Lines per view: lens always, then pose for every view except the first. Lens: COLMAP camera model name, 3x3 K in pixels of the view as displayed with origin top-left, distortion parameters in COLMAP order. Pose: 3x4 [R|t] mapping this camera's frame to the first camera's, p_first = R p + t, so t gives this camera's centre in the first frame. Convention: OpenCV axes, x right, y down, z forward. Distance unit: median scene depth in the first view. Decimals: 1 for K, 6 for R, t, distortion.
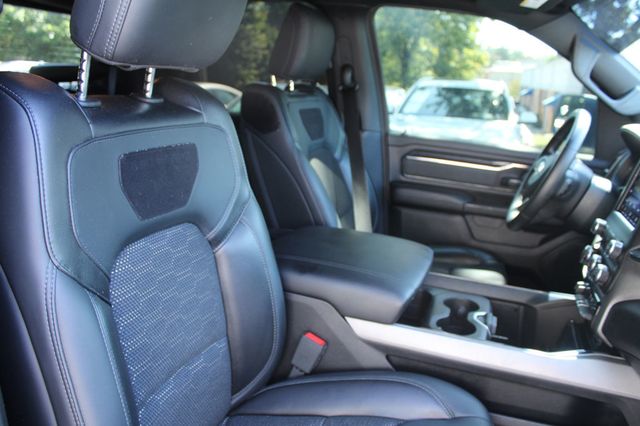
lens RADIAL K [[540.2, 0, 316.7], [0, 540.2, 213.3], [0, 0, 1]] dist [-0.145941, 0.119710]
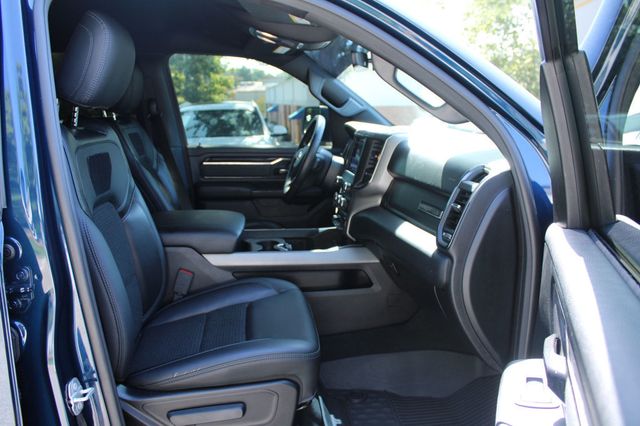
lens RADIAL K [[540.2, 0, 318.3], [0, 540.2, 211.8], [0, 0, 1]] dist [-0.145941, 0.119710]
pose [[0.895315, -0.142927, 0.421881, -0.187980], [0.162402, 0.986670, -0.010381, 0.089459], [-0.414773, 0.077808, 0.906592, -0.378927]]
